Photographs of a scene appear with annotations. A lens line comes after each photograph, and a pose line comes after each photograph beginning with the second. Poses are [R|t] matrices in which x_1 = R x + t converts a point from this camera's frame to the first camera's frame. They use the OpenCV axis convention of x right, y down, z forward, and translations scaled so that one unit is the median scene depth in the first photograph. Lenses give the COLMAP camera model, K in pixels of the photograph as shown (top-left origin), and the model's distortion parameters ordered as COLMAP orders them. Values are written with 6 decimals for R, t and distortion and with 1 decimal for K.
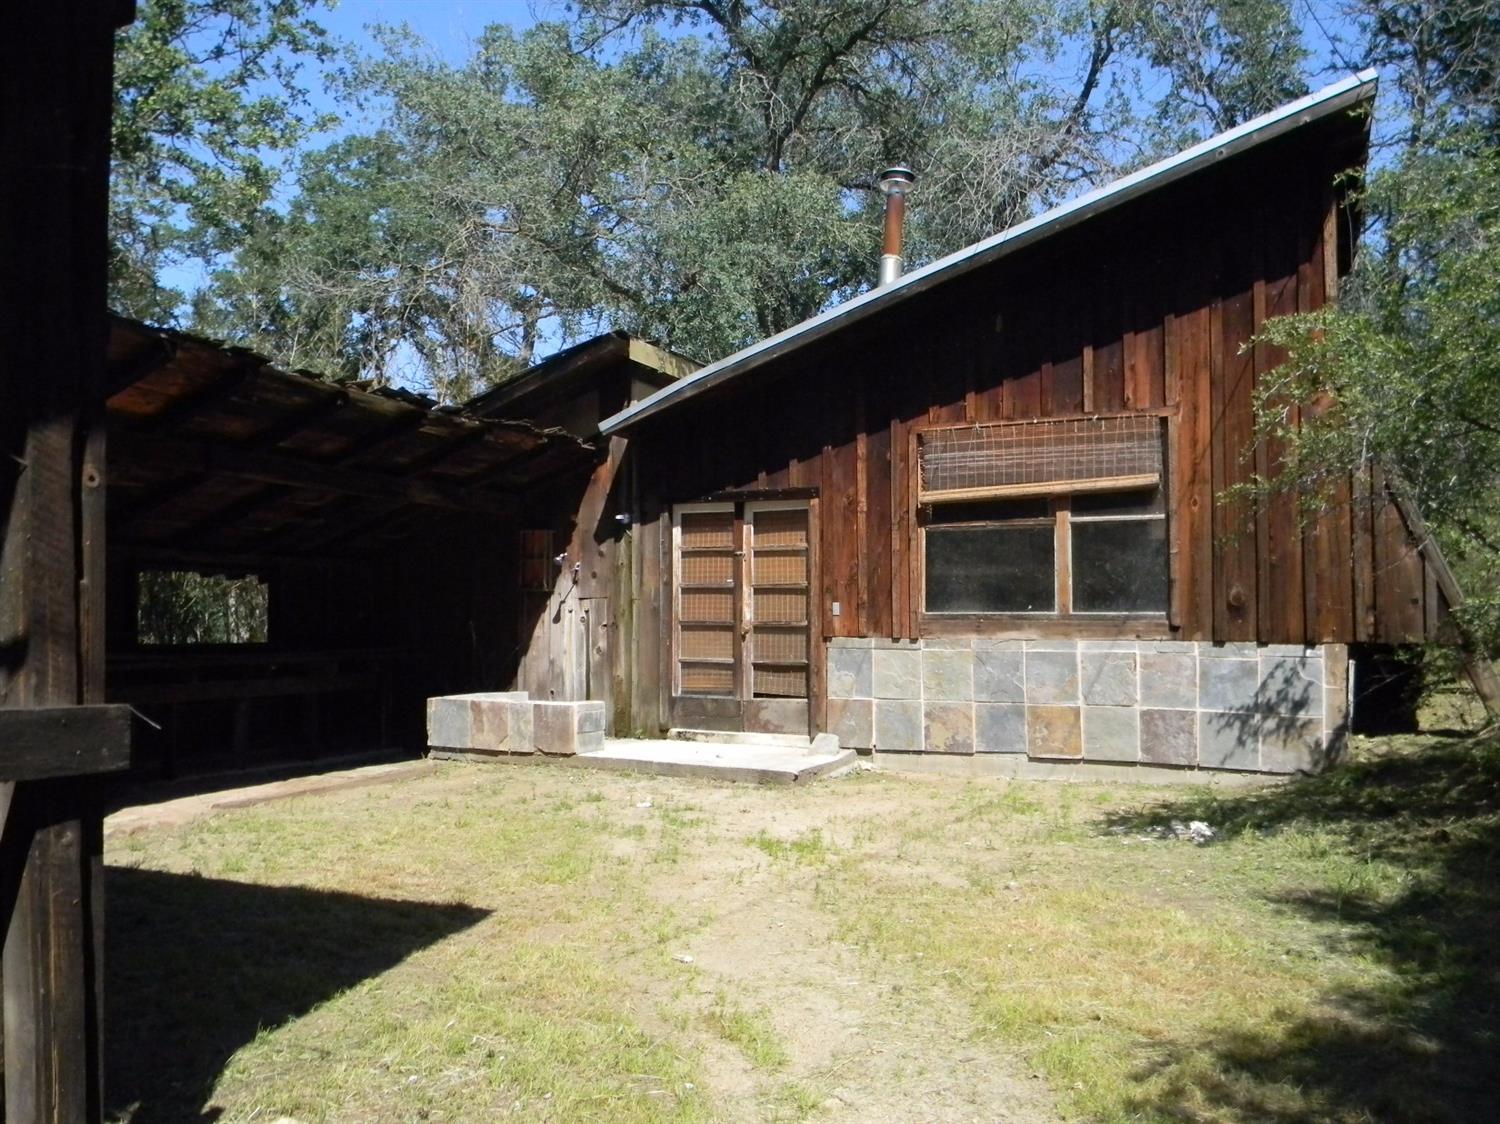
lens RADIAL K [[1207.0, 0, 747.6], [0, 1207.0, 562.6], [0, 0, 1]] dist [0.018601, -0.025228]
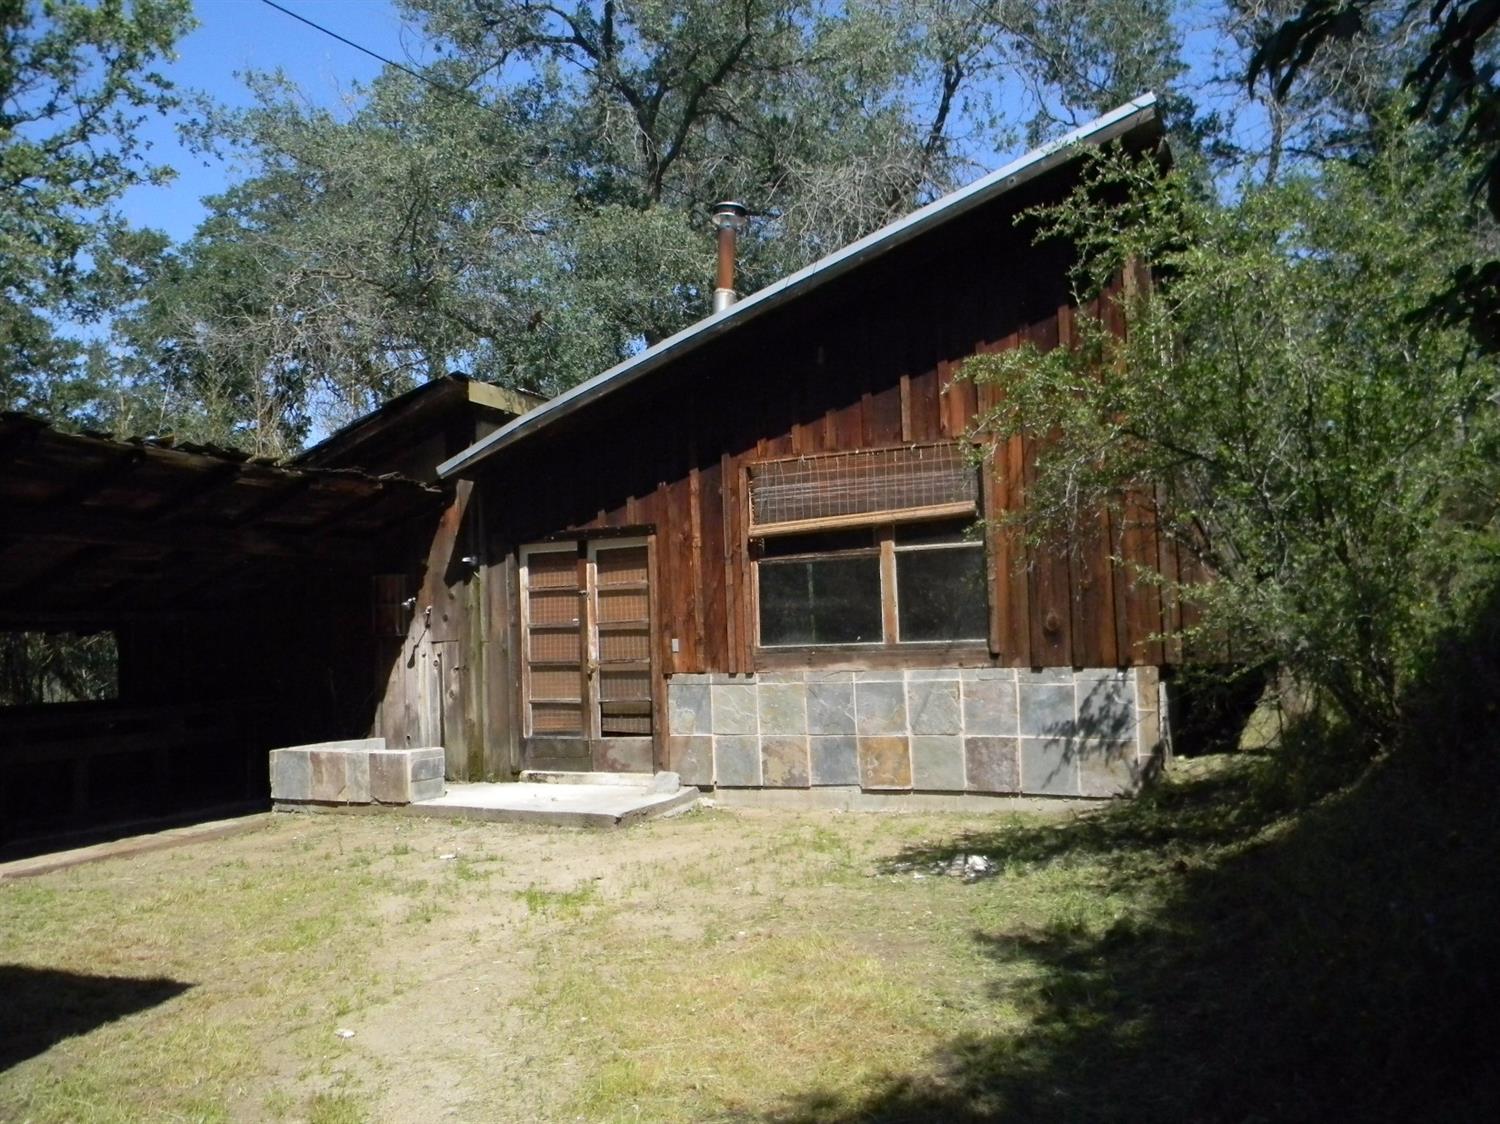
lens RADIAL K [[1207.0, 0, 754.7], [0, 1207.0, 561.6], [0, 0, 1]] dist [0.018601, -0.025228]
pose [[0.999294, -0.036642, 0.008278, 0.138496], [0.036760, 0.999219, -0.014524, -0.014442], [-0.007739, 0.014818, 0.999860, 0.002588]]
